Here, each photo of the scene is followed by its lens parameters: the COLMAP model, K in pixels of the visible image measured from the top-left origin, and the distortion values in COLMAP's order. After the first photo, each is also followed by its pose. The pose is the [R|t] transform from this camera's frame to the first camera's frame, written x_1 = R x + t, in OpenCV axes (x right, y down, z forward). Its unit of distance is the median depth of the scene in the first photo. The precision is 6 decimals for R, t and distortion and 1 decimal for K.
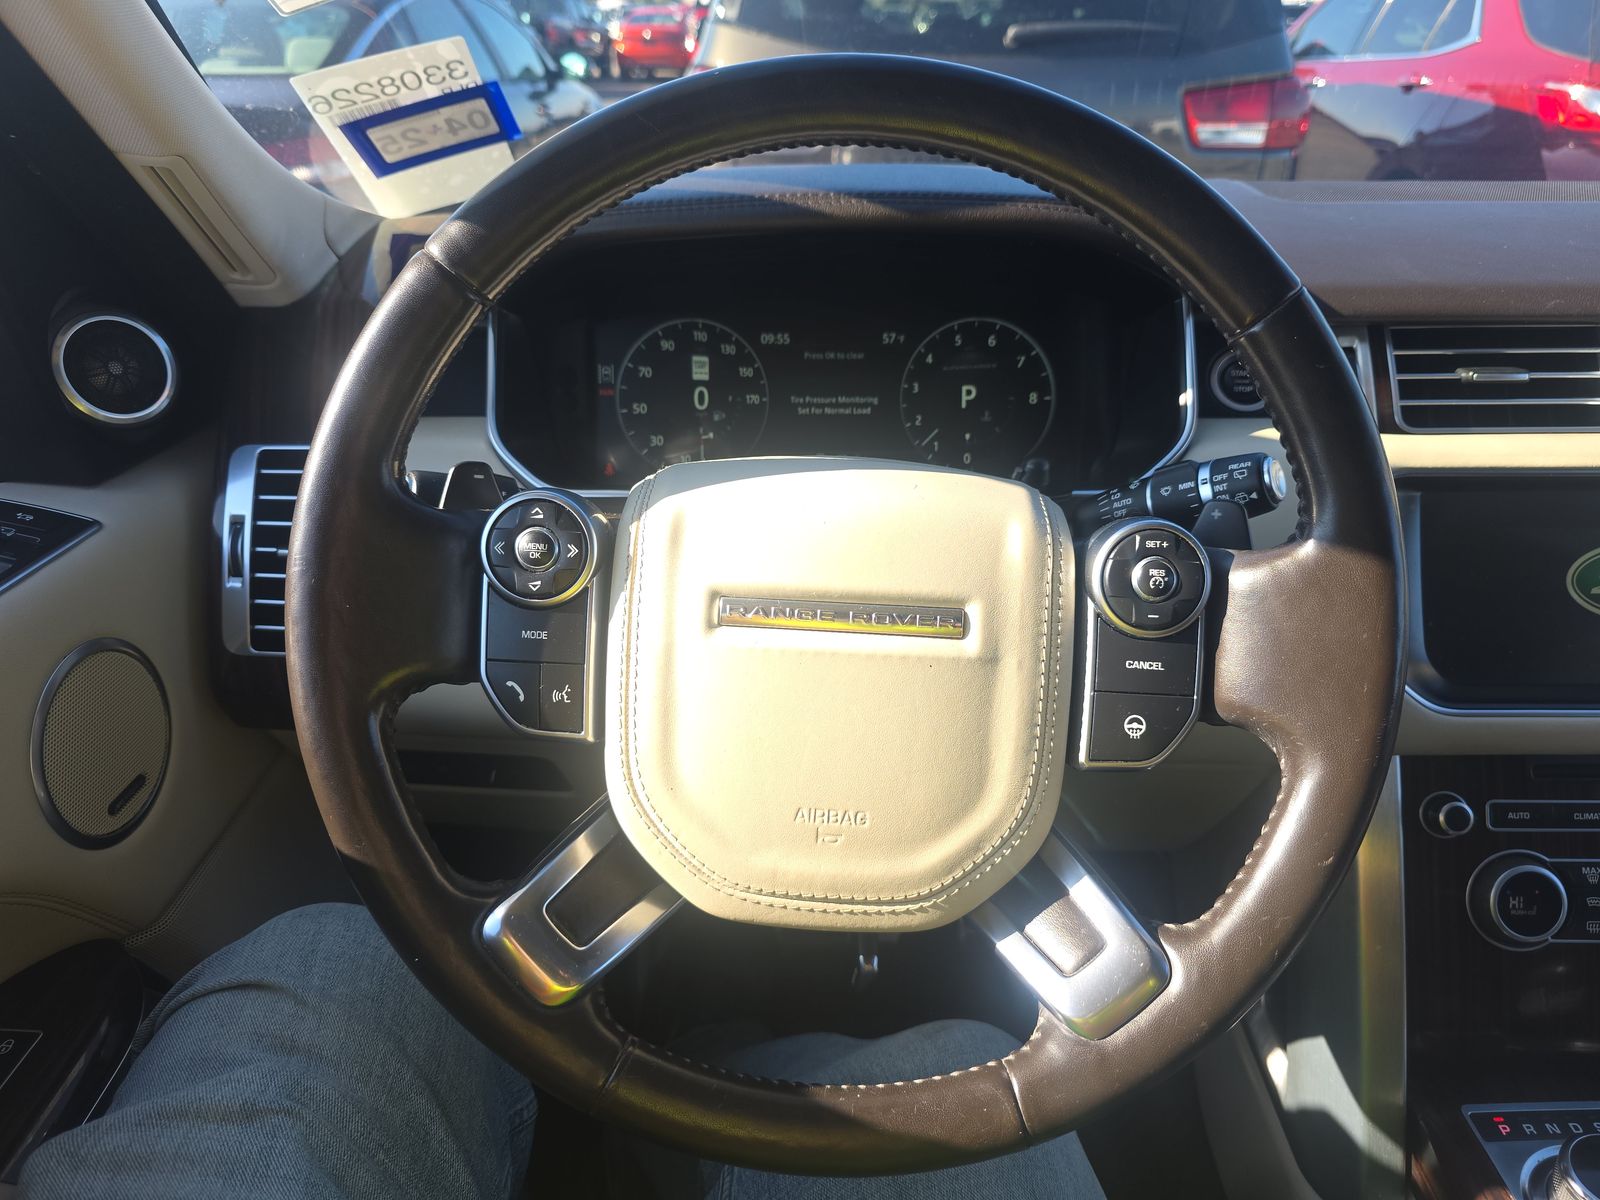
lens RADIAL K [[1099.4, 0, 793.8], [0, 1099.4, 529.8], [0, 0, 1]] dist [0.071922, -0.060396]
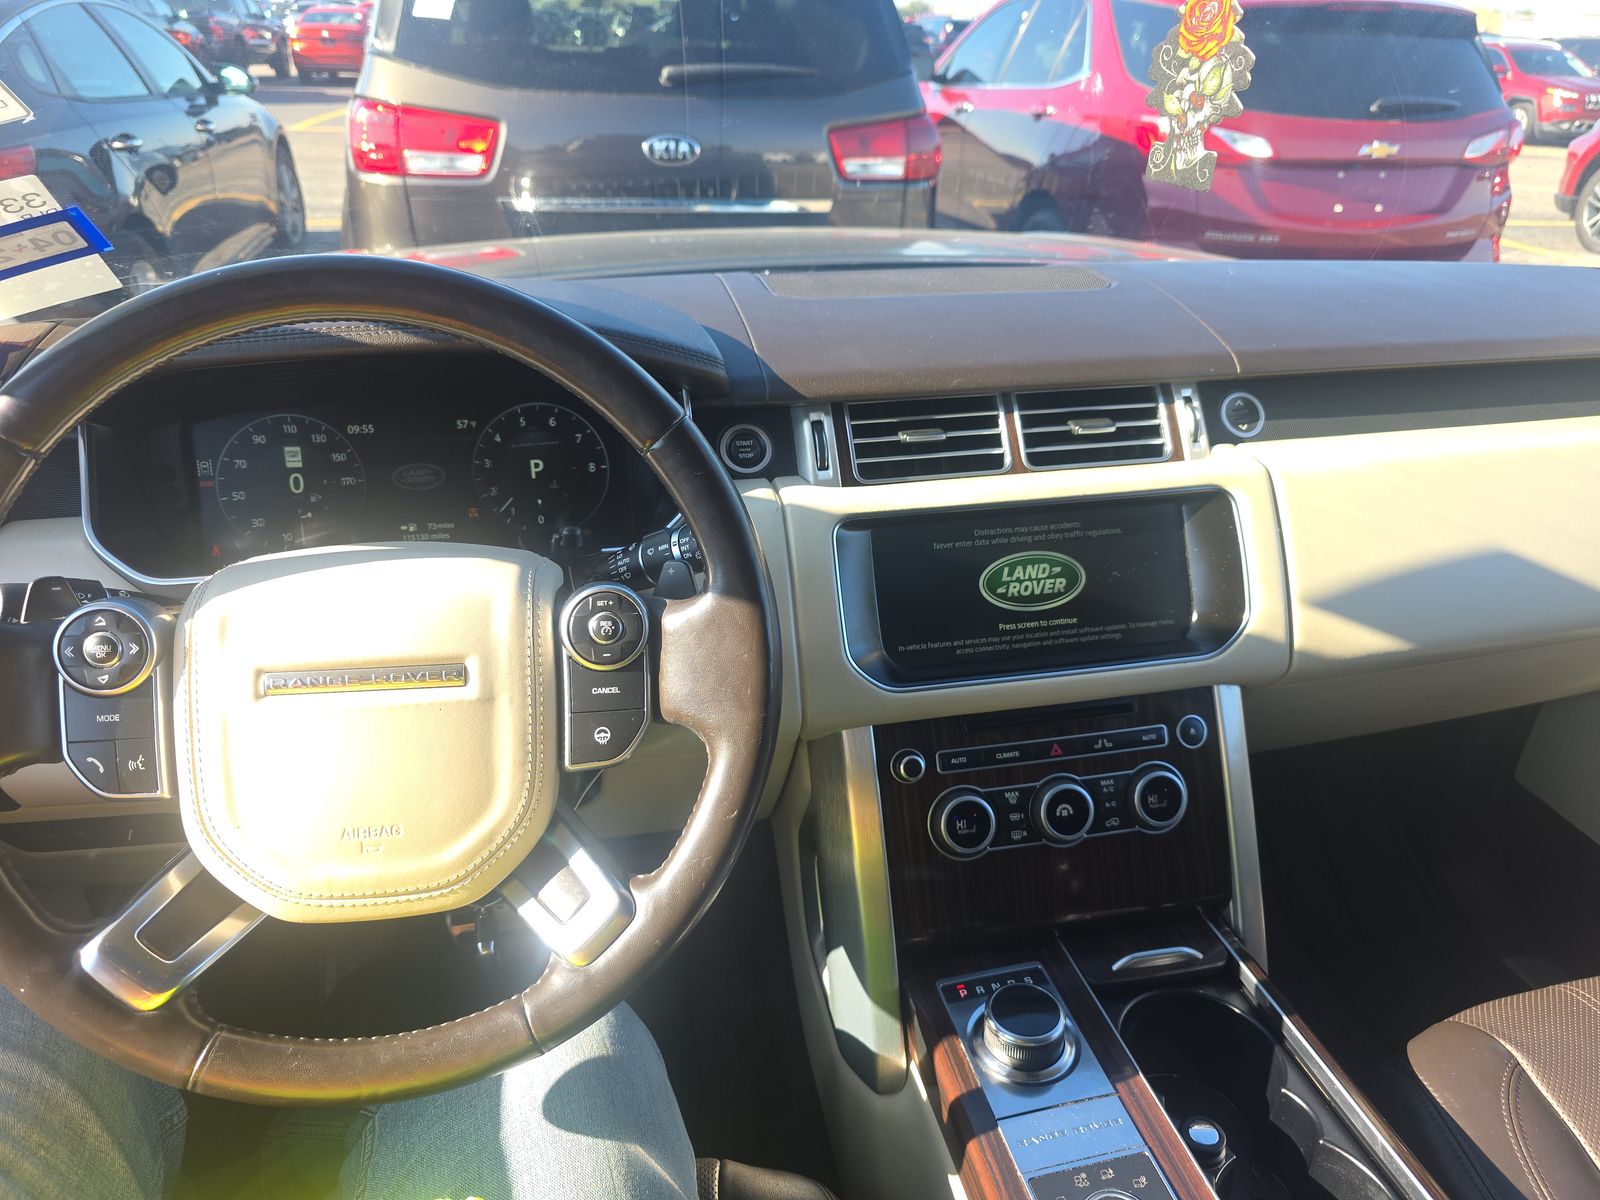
lens RADIAL K [[1133.9, 0, 800.6], [0, 1133.9, 540.1], [0, 0, 1]] dist [0.075141, -0.068788]
pose [[0.976279, -0.075002, 0.203110, 0.242858], [0.071755, 0.997150, 0.023316, -0.068887], [-0.204280, -0.008189, 0.978878, -0.371995]]
